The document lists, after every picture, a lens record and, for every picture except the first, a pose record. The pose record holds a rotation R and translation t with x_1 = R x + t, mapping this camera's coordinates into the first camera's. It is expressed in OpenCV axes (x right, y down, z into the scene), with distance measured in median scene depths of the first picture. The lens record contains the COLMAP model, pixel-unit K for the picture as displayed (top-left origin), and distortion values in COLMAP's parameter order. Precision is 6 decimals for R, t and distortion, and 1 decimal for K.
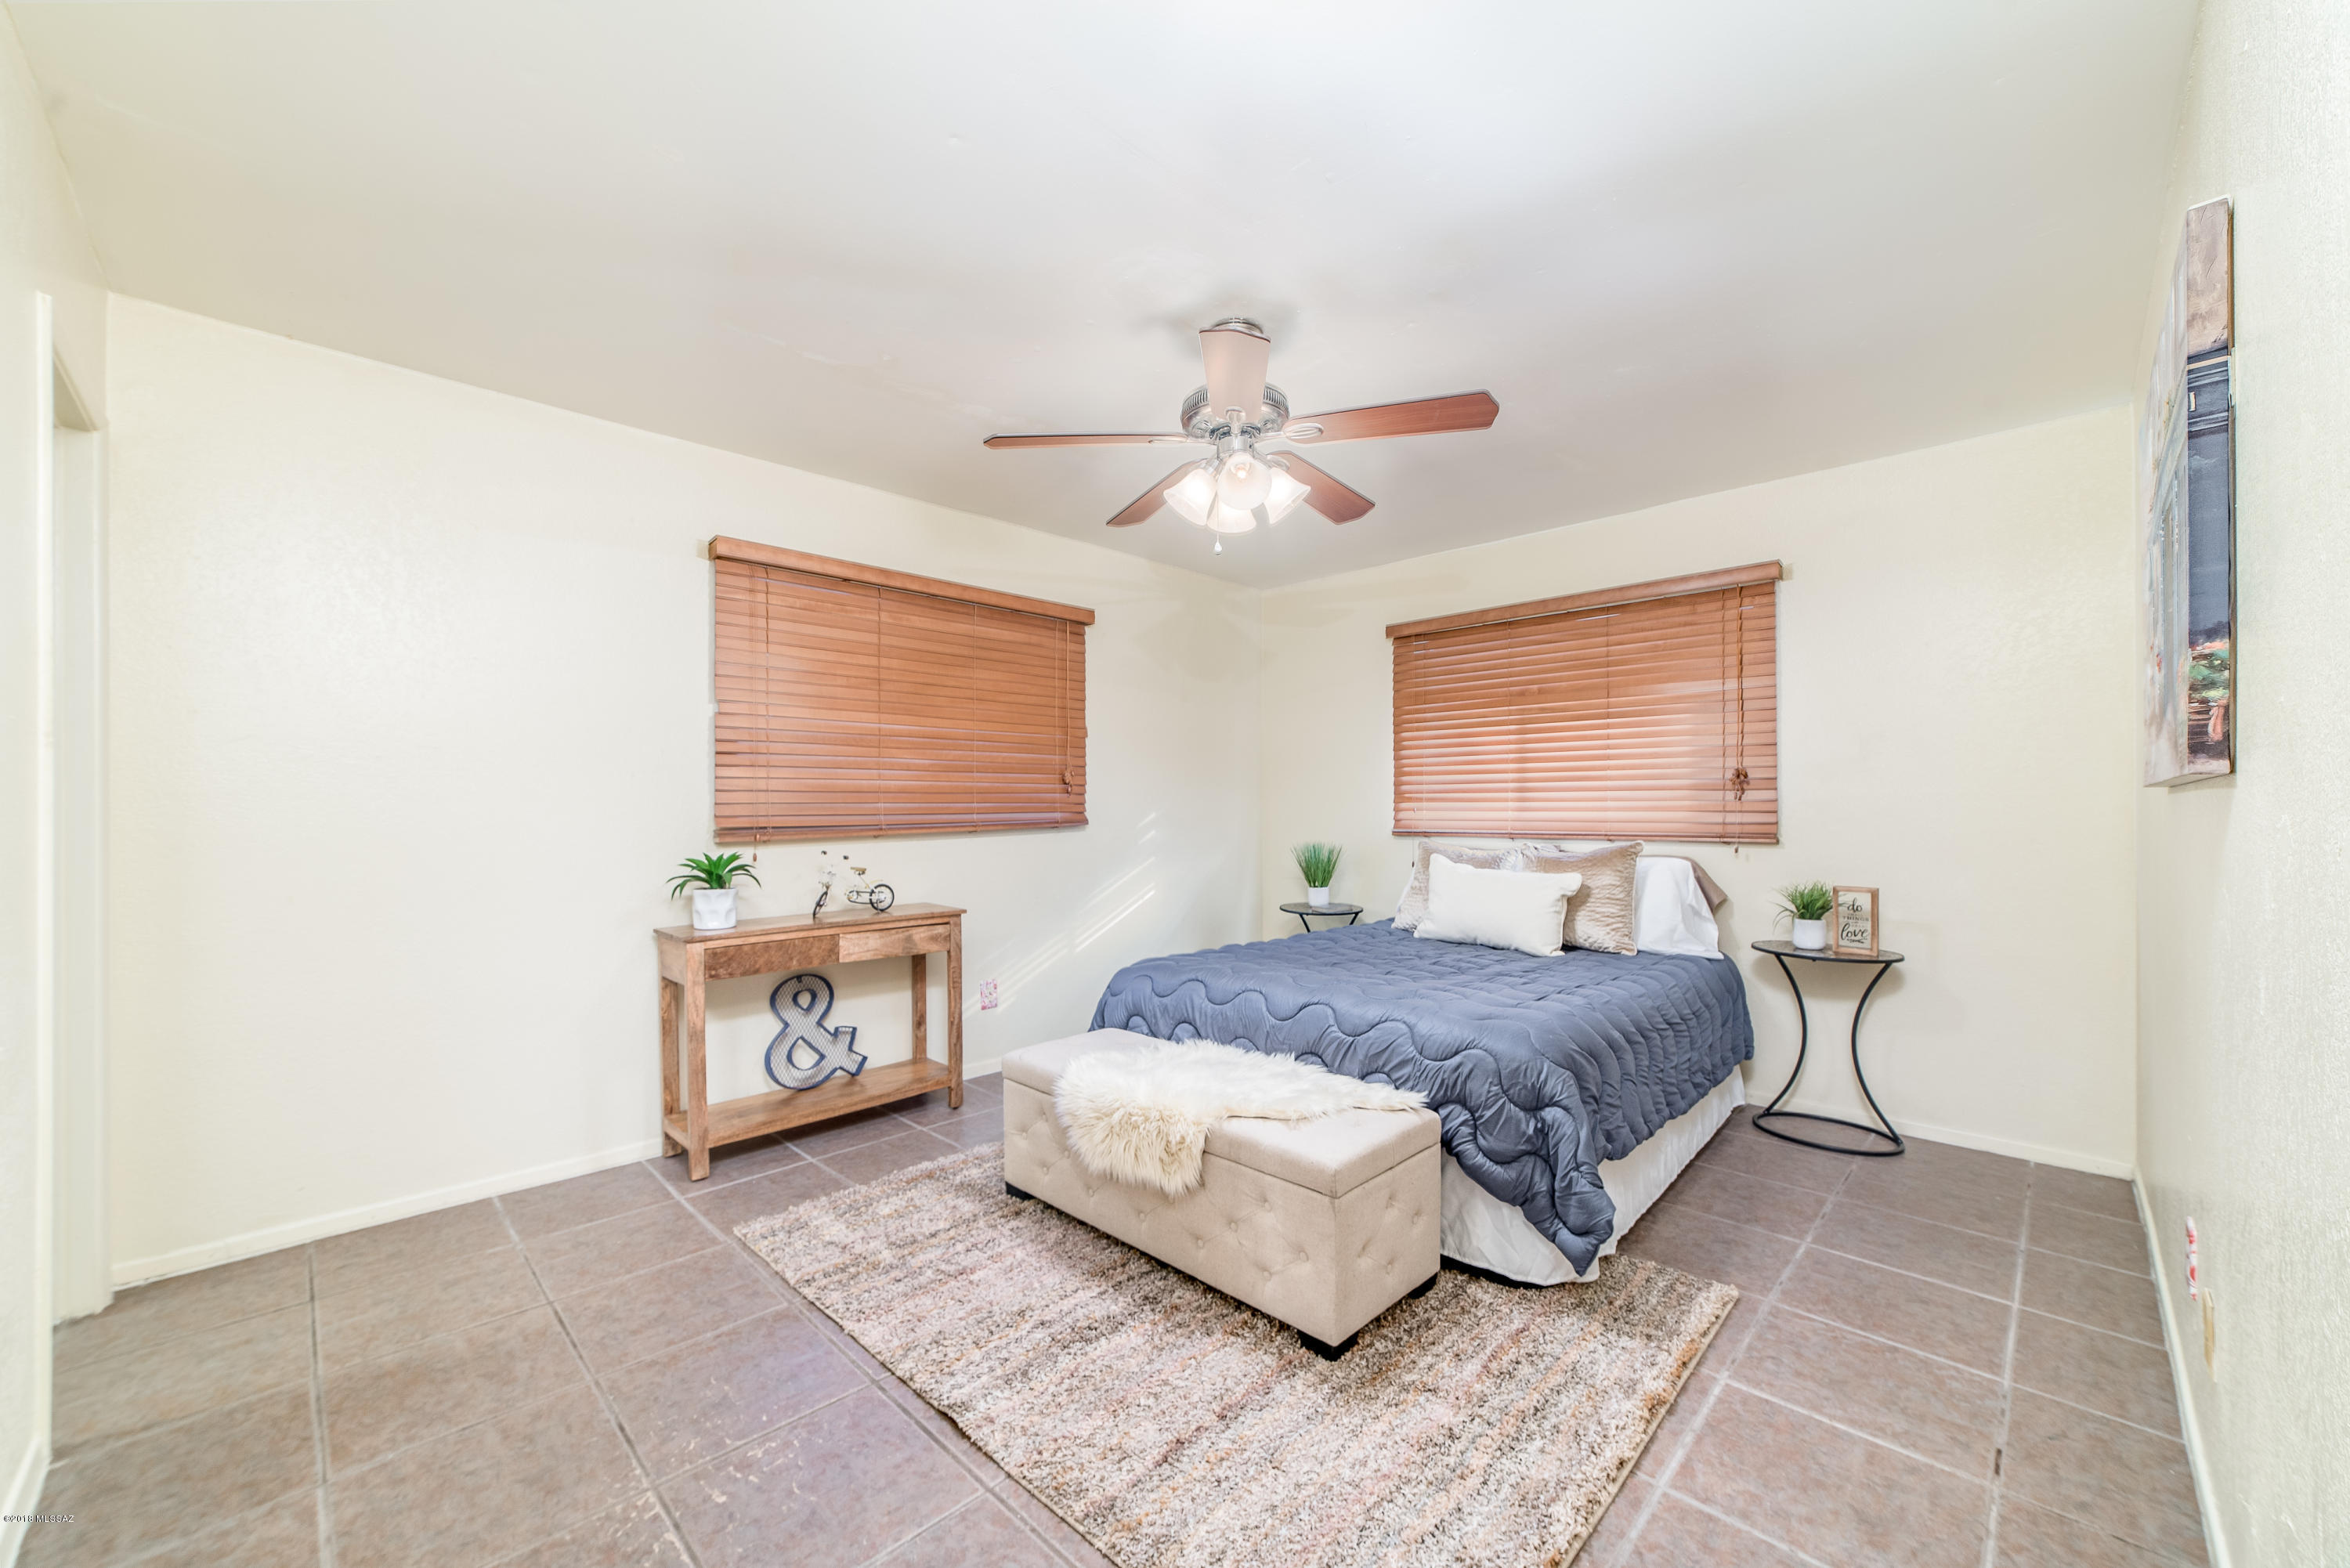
lens RADIAL K [[948.8, 0, 1173.6], [0, 948.8, 819.0], [0, 0, 1]] dist [0.001051, 0.000203]
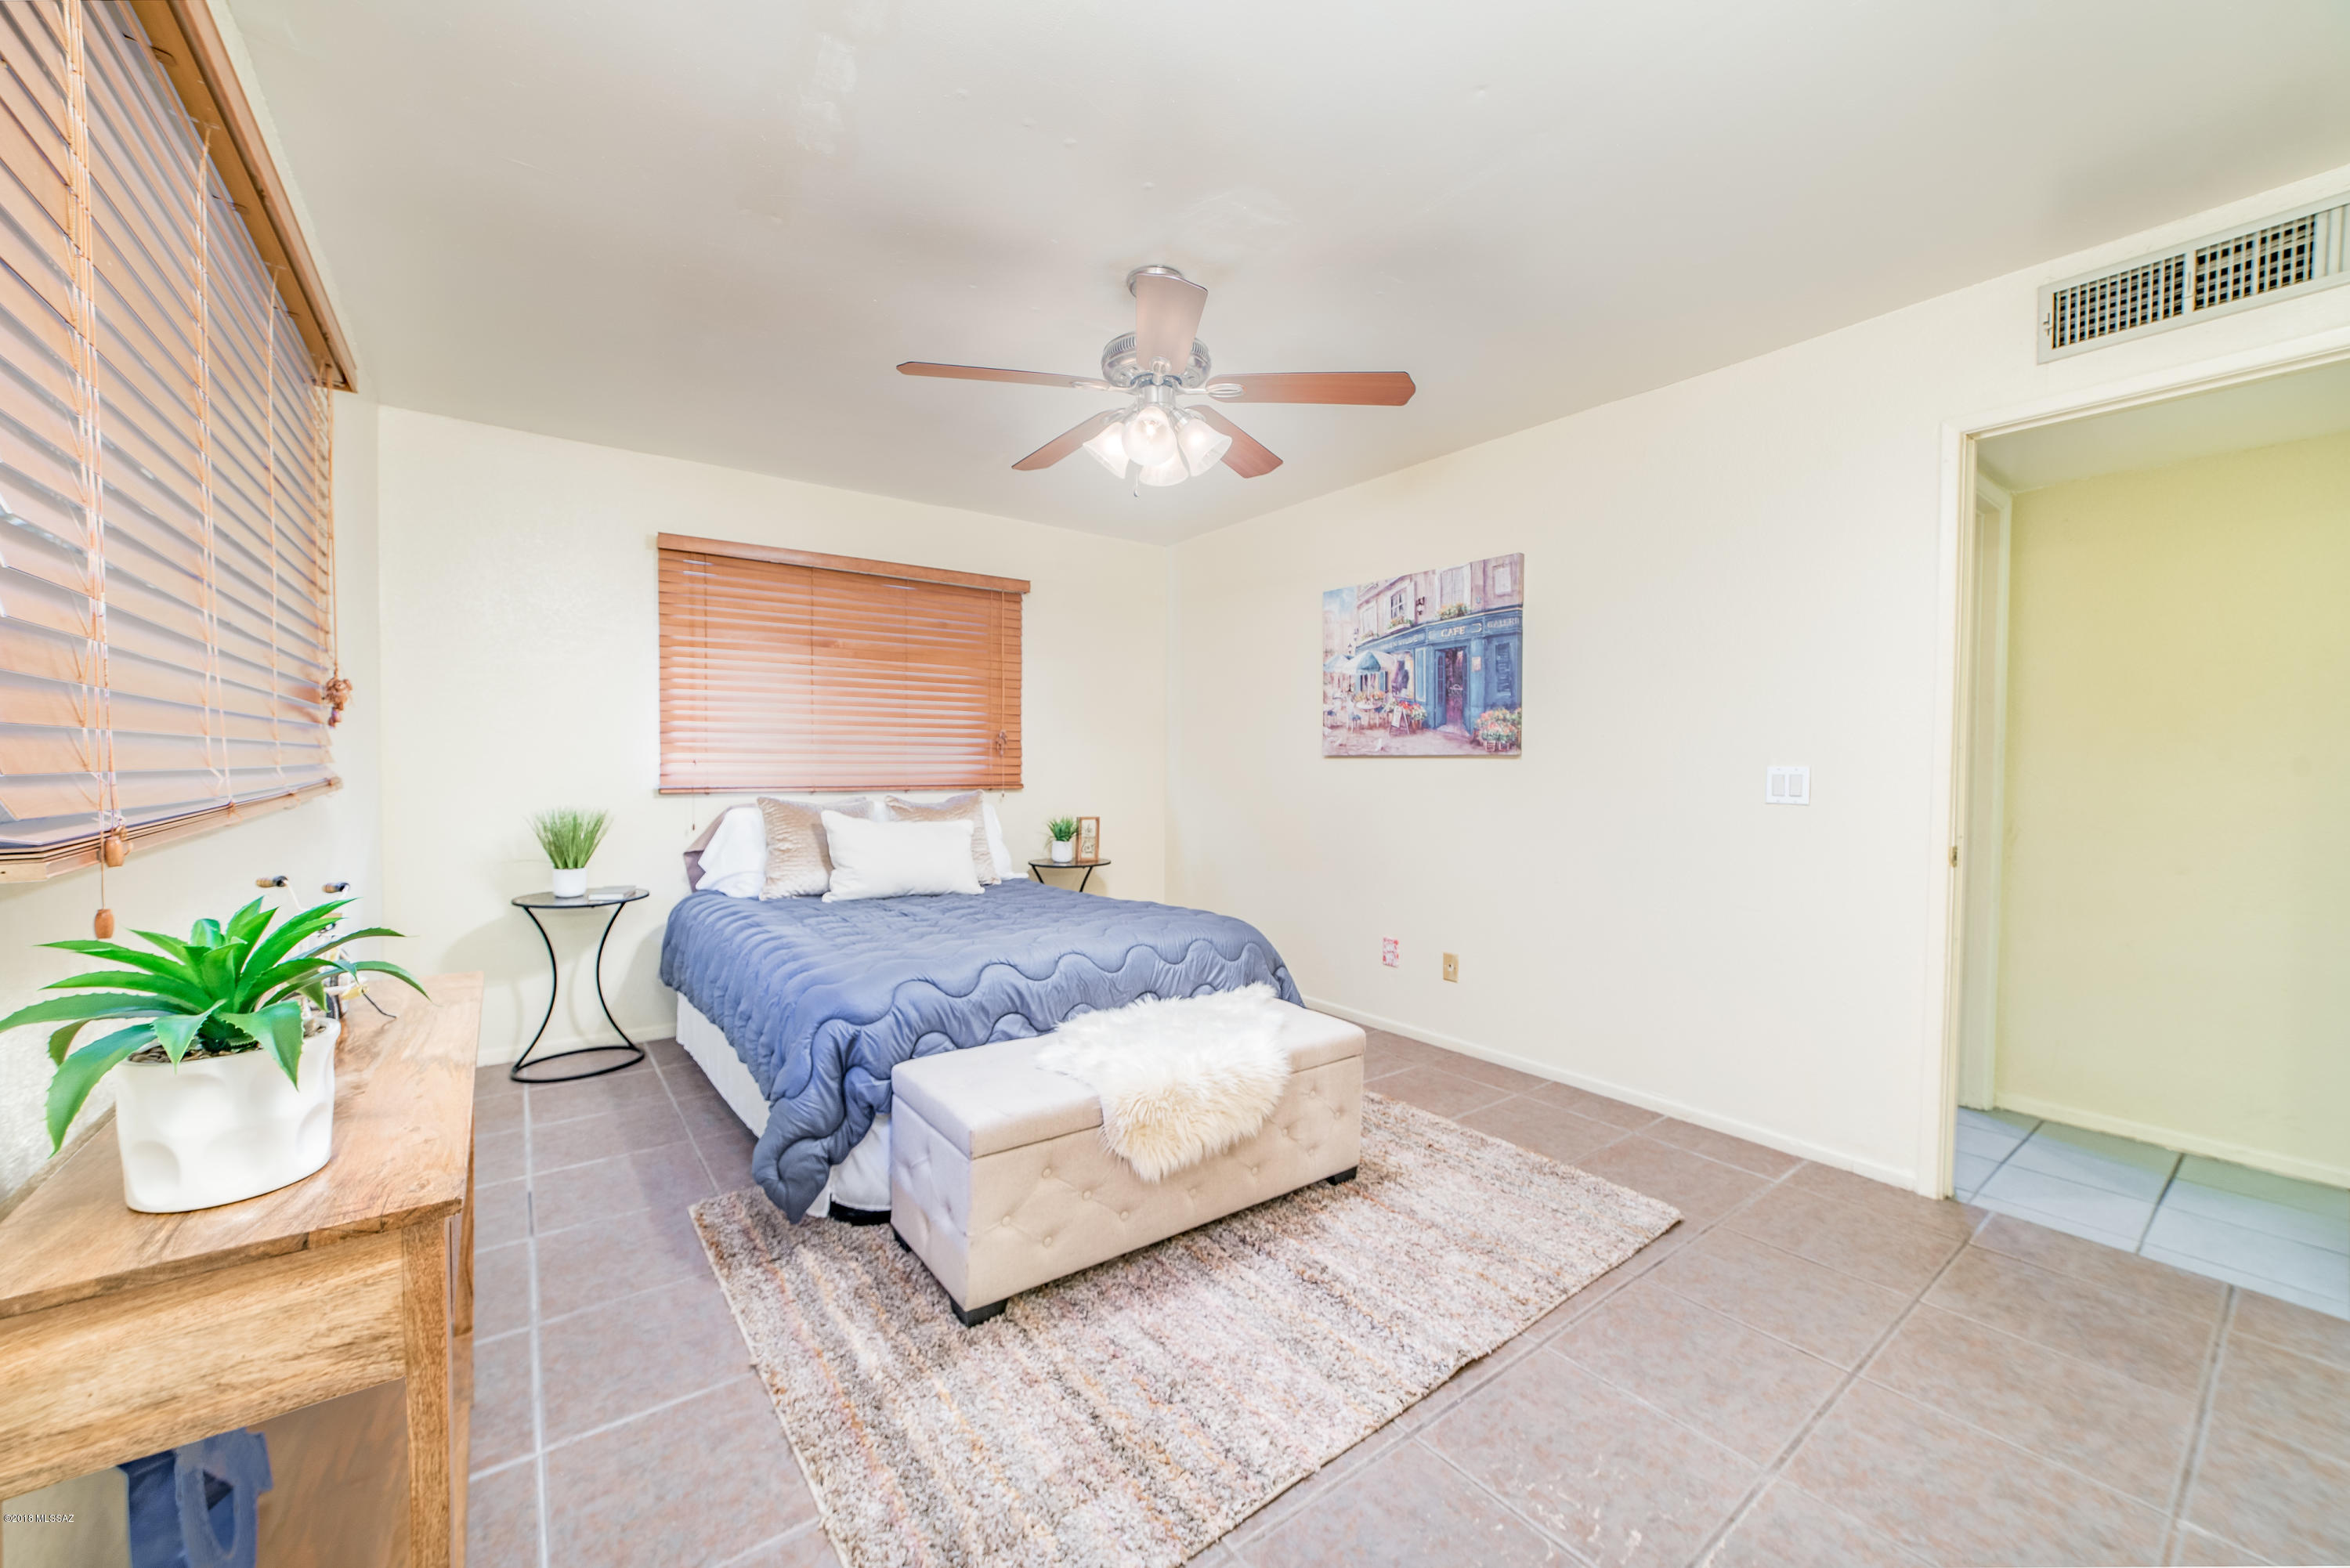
lens RADIAL K [[897.2, 0, 1172.5], [0, 897.2, 806.5], [0, 0, 1]] dist [-0.001742, -0.000107]
pose [[0.120553, -0.043376, 0.991759, -0.849199], [-0.000986, 0.999039, 0.043815, -0.010167], [-0.992706, -0.006260, 0.120394, 0.845108]]
